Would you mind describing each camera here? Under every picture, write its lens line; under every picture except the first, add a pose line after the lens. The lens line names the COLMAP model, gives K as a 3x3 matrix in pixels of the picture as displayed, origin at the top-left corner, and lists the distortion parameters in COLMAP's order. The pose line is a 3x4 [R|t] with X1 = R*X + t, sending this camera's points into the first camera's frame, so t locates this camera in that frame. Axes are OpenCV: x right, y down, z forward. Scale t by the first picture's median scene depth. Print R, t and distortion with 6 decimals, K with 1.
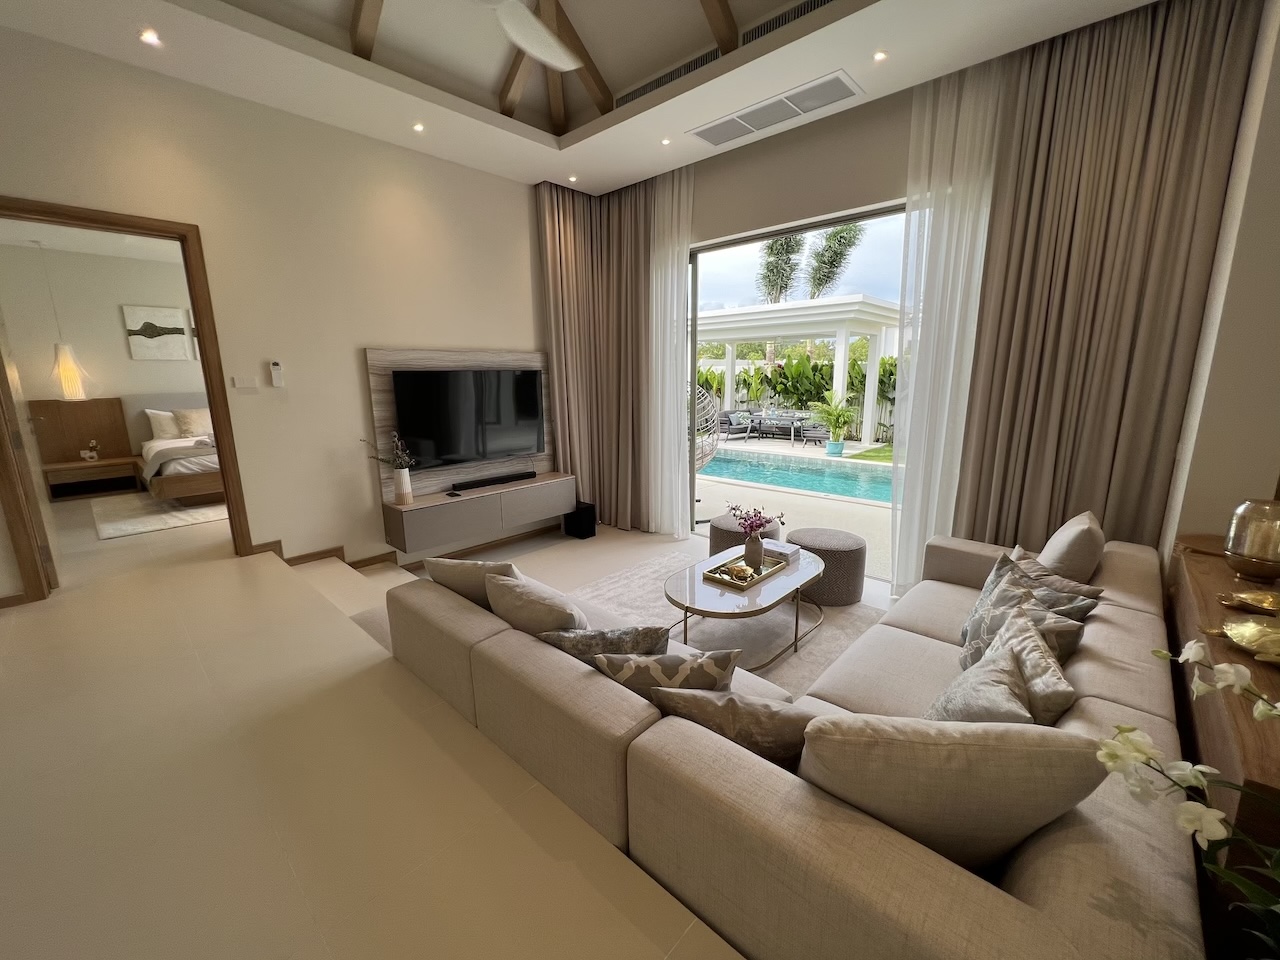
lens RADIAL K [[514.4, 0, 634.1], [0, 514.4, 471.4], [0, 0, 1]] dist [-0.014891, 0.001078]
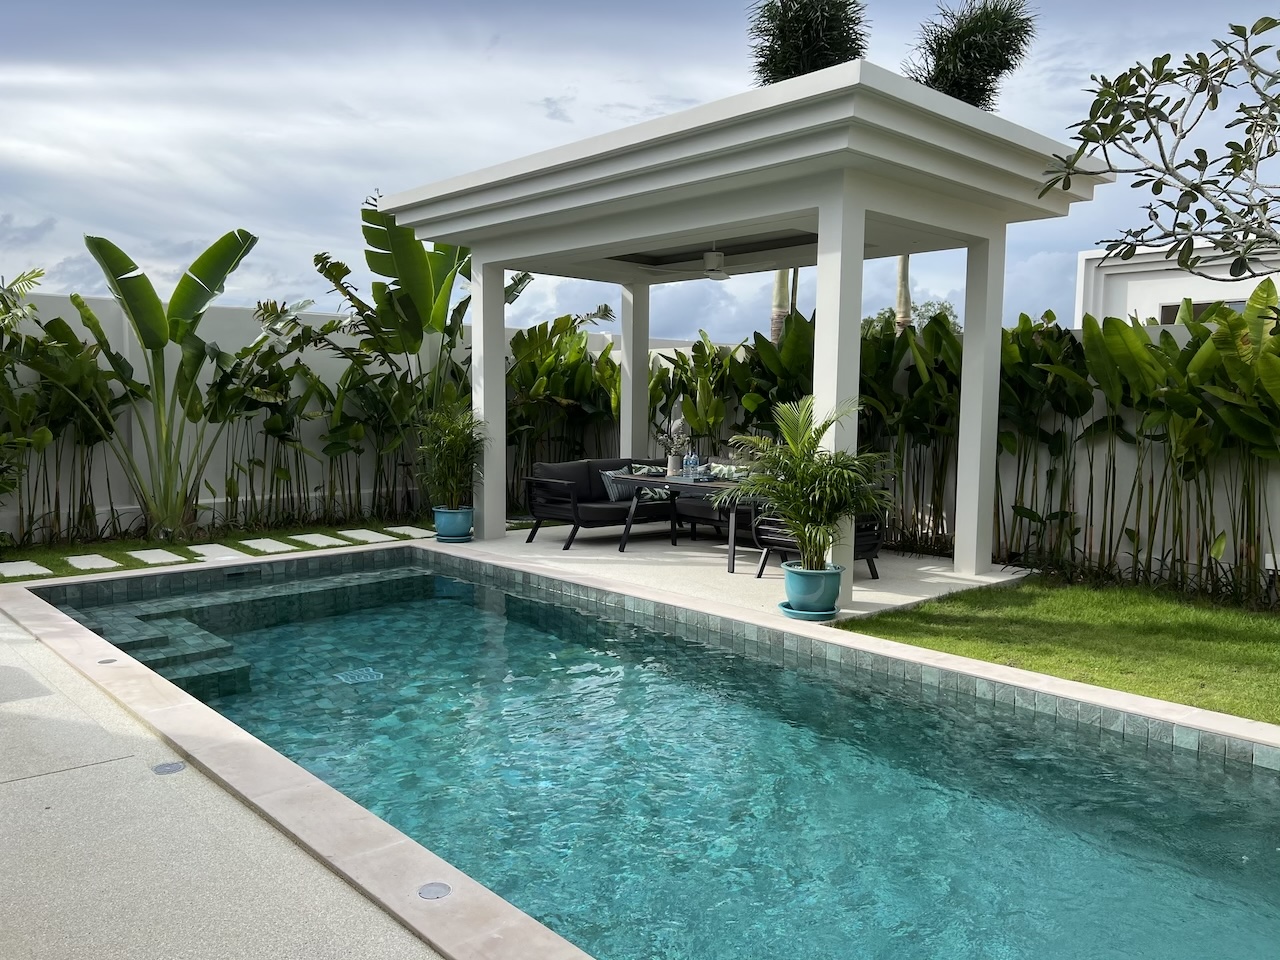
lens RADIAL K [[954.3, 0, 637.3], [0, 954.3, 474.1], [0, 0, 1]] dist [0.013696, -0.036068]
pose [[0.997546, 0.030843, -0.062859, 1.203012], [-0.037379, 0.993706, -0.105598, -0.184105], [0.059206, 0.107688, 0.992420, 1.635980]]
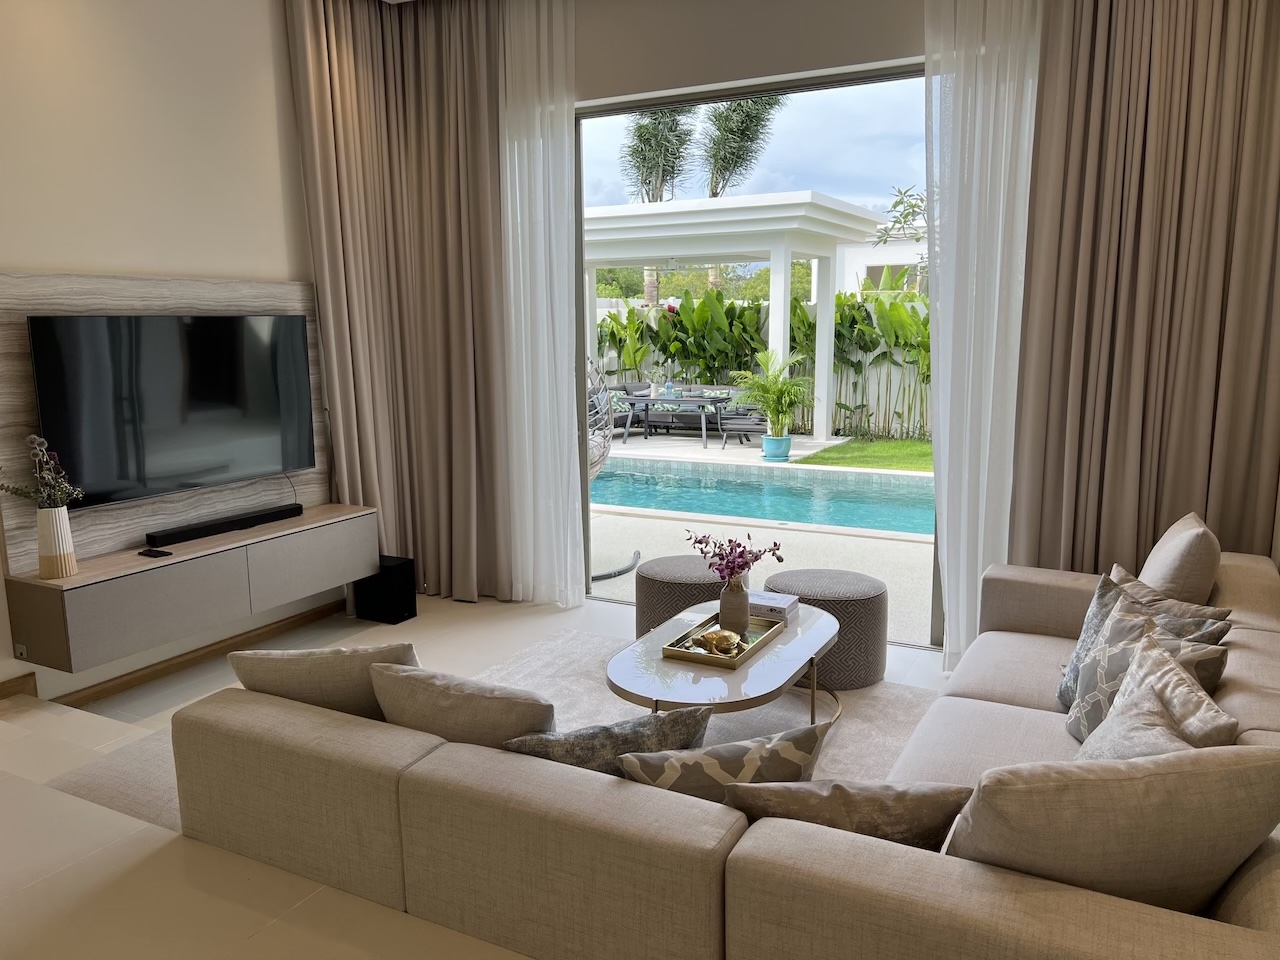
lens RADIAL K [[954.3, 0, 639.4], [0, 954.3, 482.8], [0, 0, 1]] dist [0.013696, -0.036068]
pose [[0.966339, -0.042043, 0.253814, -0.154010], [0.047388, 0.998764, -0.014980, 0.014955], [-0.252871, 0.026503, 0.967137, -0.082318]]
